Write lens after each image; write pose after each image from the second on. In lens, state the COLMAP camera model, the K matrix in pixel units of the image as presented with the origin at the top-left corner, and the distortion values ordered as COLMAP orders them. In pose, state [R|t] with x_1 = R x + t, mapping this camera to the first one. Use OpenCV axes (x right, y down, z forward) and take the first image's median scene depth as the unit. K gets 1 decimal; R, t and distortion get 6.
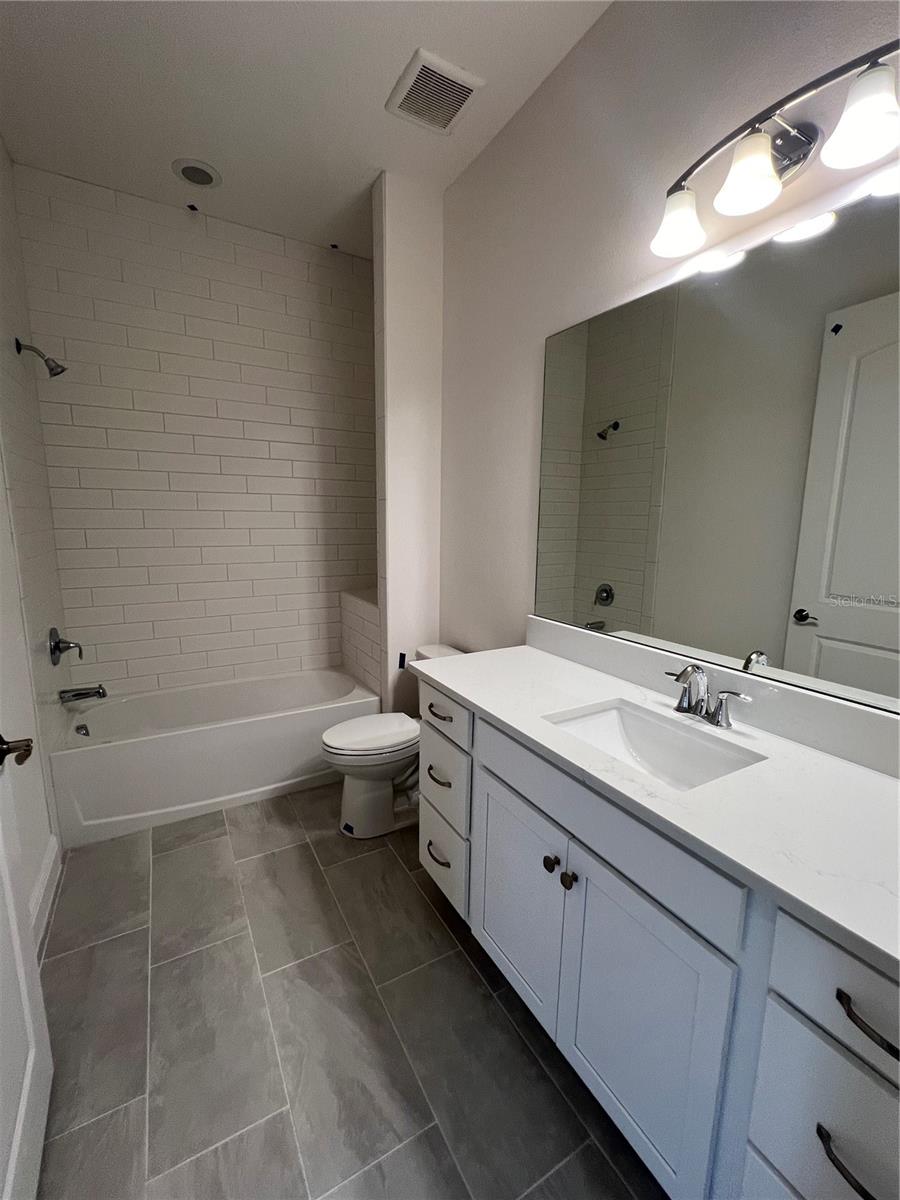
lens RADIAL K [[496.0, 0, 446.9], [0, 496.0, 605.9], [0, 0, 1]] dist [0.000019, 0.000176]
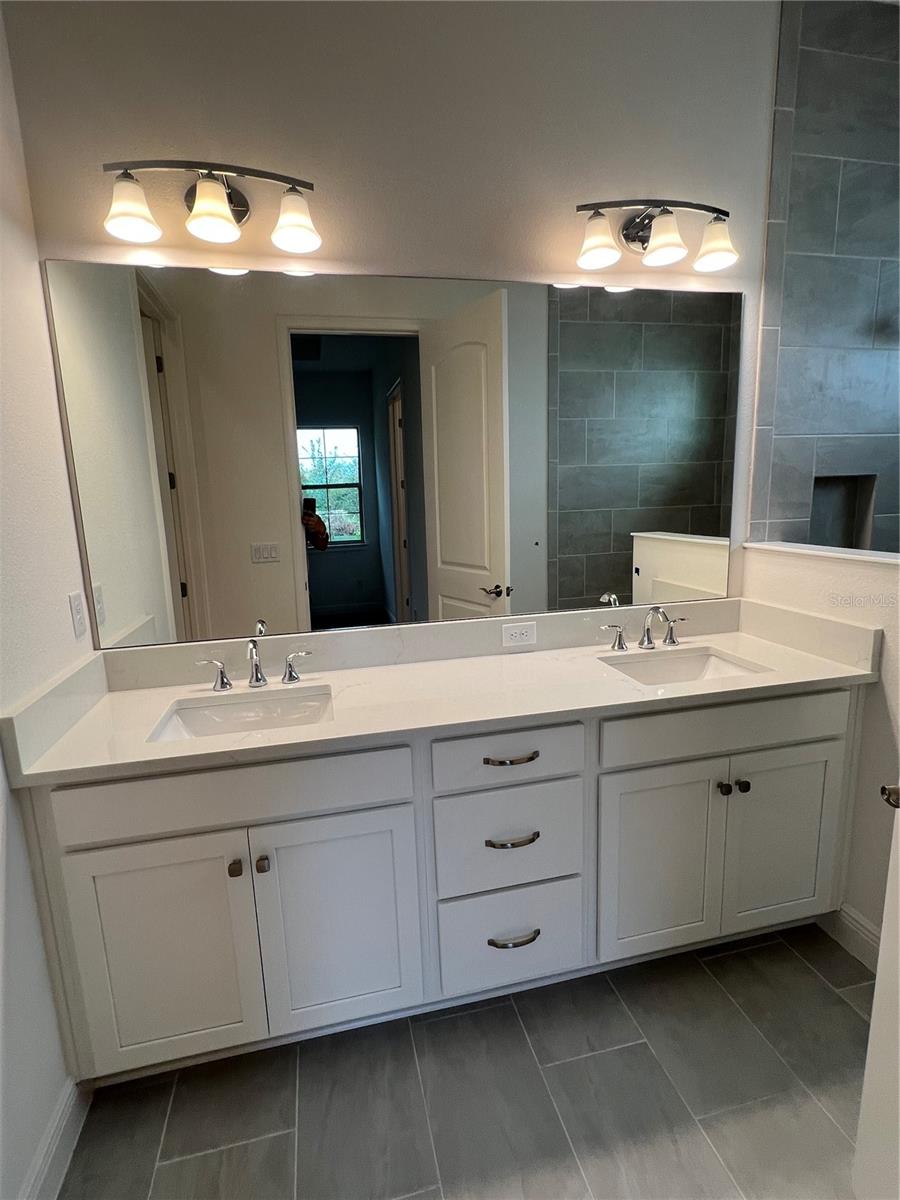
lens RADIAL K [[568.2, 0, 450.0], [0, 568.2, 600.0], [0, 0, 1]] dist [-0.000691, 0.000541]
pose [[0.276994, -0.184052, 0.943080, -0.627019], [0.197936, 0.971363, 0.131435, -0.047277], [-0.940264, 0.150263, 0.305492, 0.196704]]
